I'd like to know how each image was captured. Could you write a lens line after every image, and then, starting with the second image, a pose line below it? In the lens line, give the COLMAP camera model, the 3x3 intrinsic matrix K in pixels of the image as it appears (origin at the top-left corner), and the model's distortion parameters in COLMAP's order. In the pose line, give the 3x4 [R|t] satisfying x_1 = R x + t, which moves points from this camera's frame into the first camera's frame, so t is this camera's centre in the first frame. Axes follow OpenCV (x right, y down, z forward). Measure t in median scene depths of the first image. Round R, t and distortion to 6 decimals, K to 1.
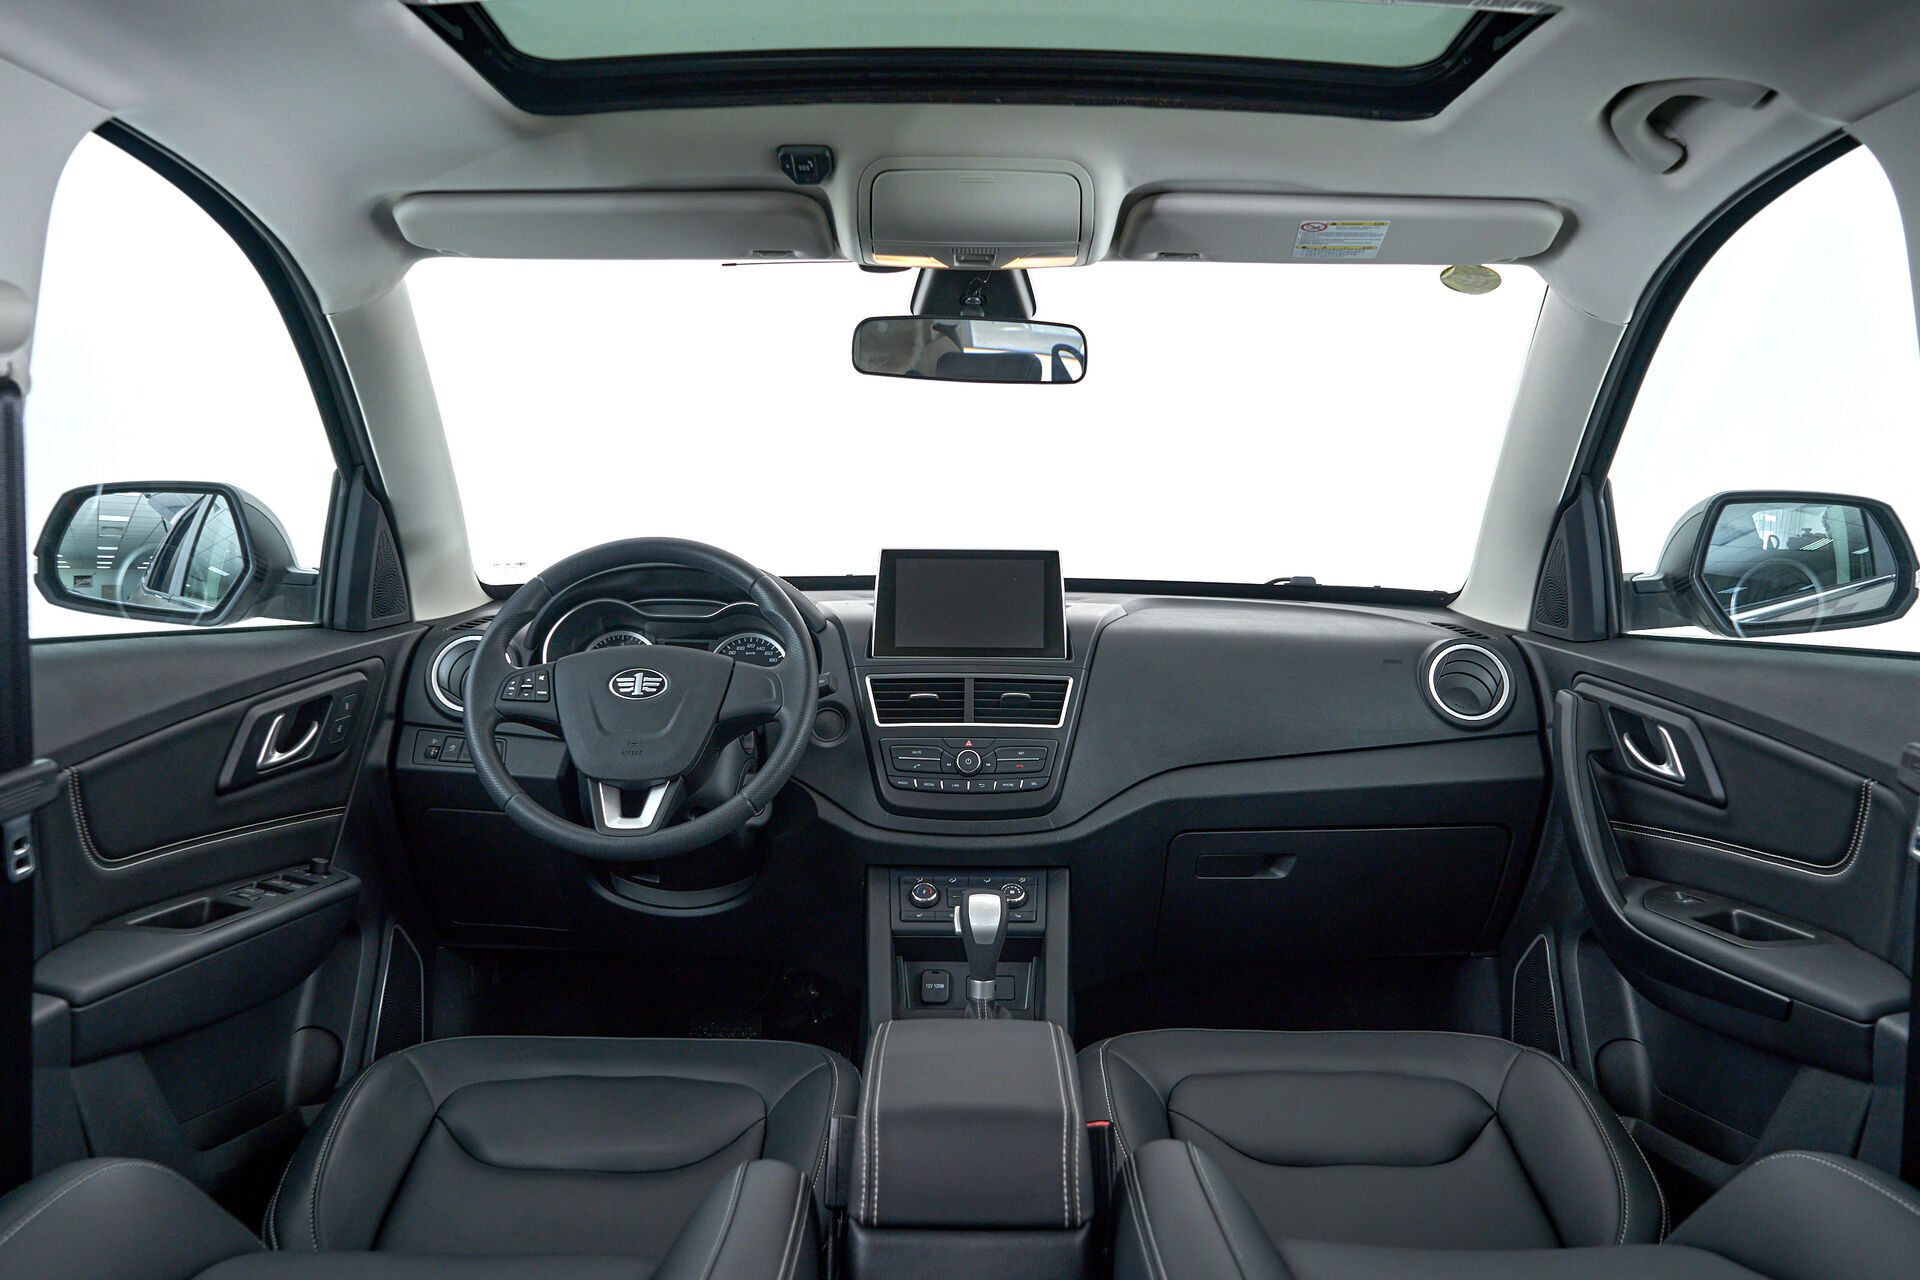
lens RADIAL K [[1556.4, 0, 960.0], [0, 1556.4, 640.0], [0, 0, 1]] dist [0.012082, 0.000459]
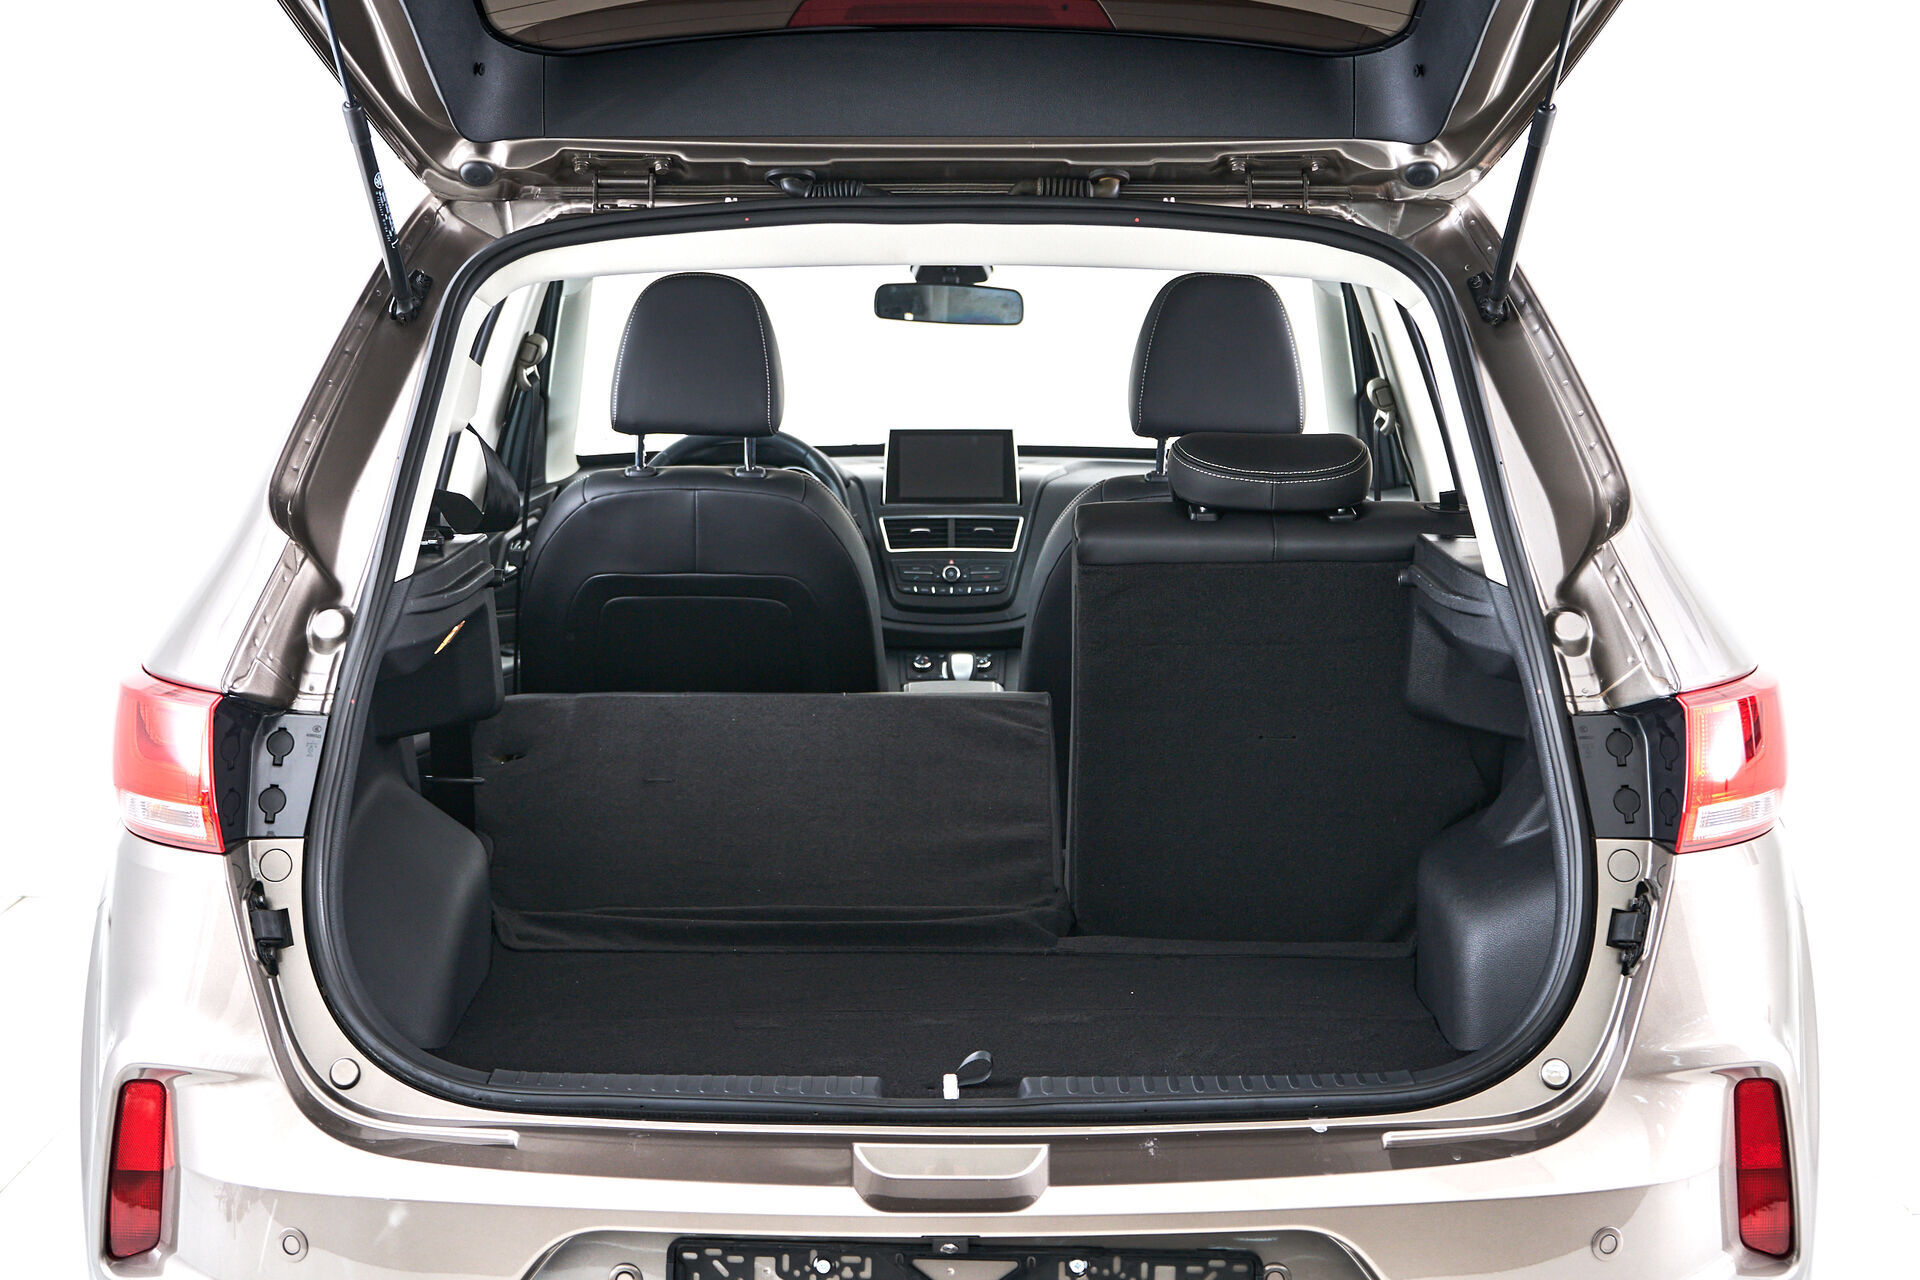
lens RADIAL K [[3201.4, 0, 960.0], [0, 3201.4, 640.0], [0, 0, 1]] dist [-0.011627, -0.006119]
pose [[0.999948, -0.008038, 0.006315, -0.005727], [0.007845, 0.999516, 0.030099, 0.048658], [-0.006554, -0.030048, 0.999527, -1.989794]]
